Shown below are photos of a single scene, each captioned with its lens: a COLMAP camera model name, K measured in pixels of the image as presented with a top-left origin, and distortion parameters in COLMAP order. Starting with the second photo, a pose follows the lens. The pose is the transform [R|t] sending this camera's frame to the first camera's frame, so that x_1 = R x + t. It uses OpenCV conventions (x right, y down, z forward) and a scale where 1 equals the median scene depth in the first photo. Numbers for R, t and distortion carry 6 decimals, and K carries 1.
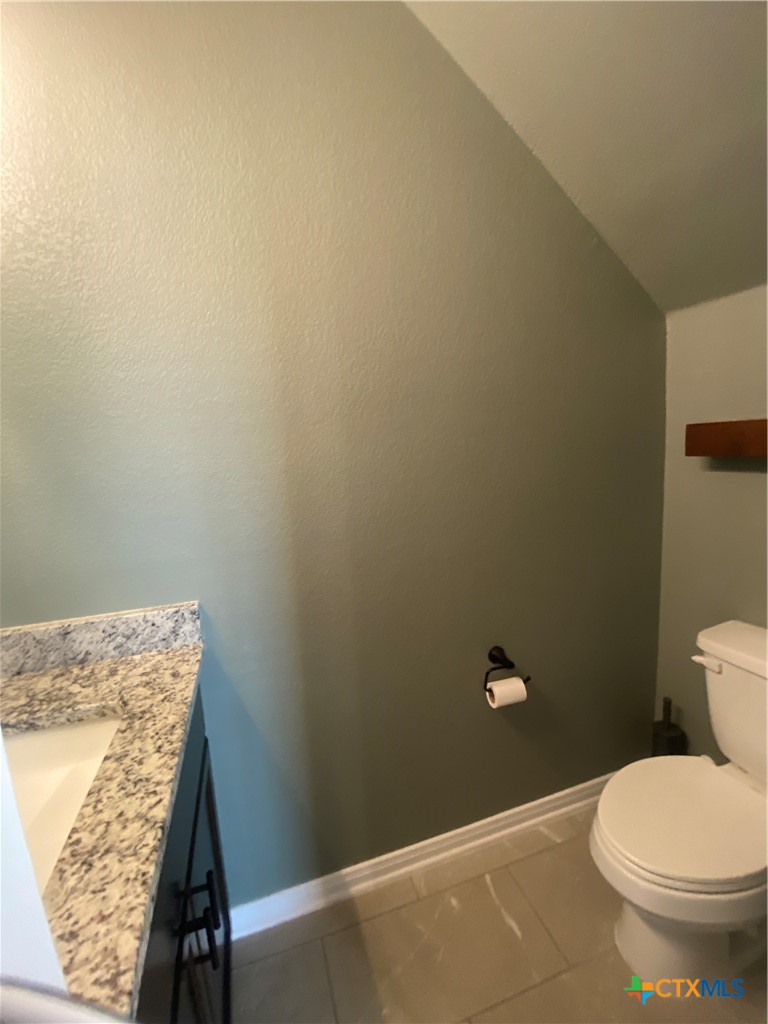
lens RADIAL K [[411.0, 0, 384.0], [0, 411.0, 512.0], [0, 0, 1]] dist [0.018472, -0.013429]
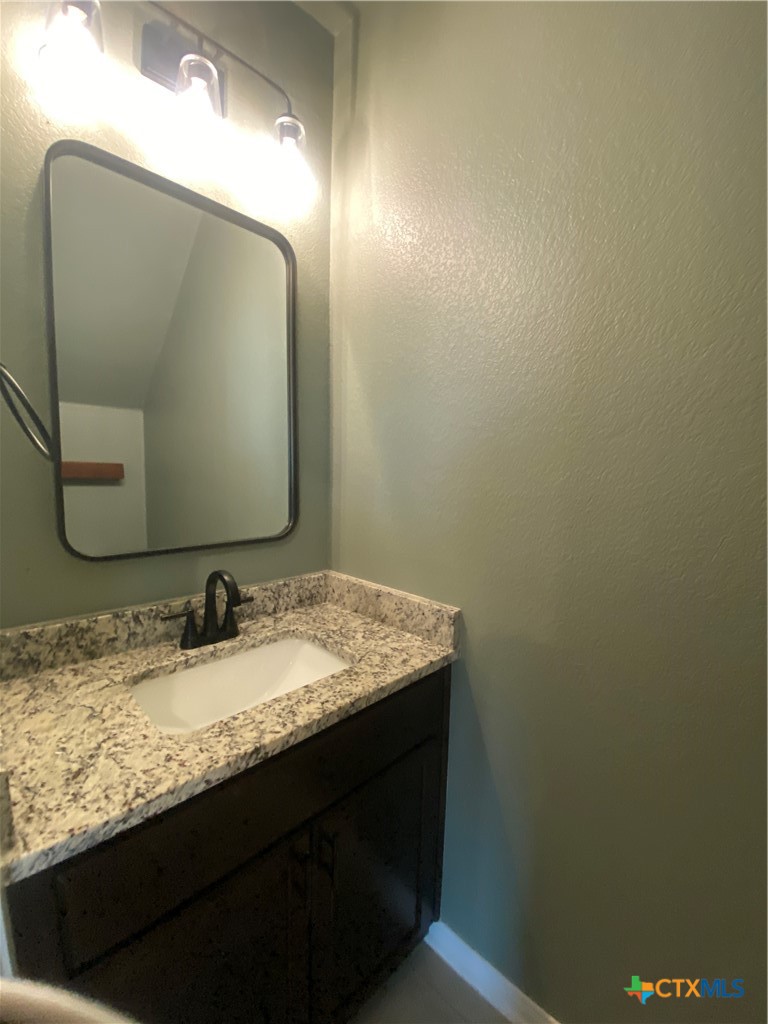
lens RADIAL K [[414.3, 0, 387.7], [0, 414.3, 511.9], [0, 0, 1]] dist [0.040689, -0.027639]
pose [[0.469191, 0.148444, -0.870531, 0.387347], [-0.179635, 0.981204, 0.070498, -0.075104], [0.864634, 0.123301, 0.487037, 0.344566]]
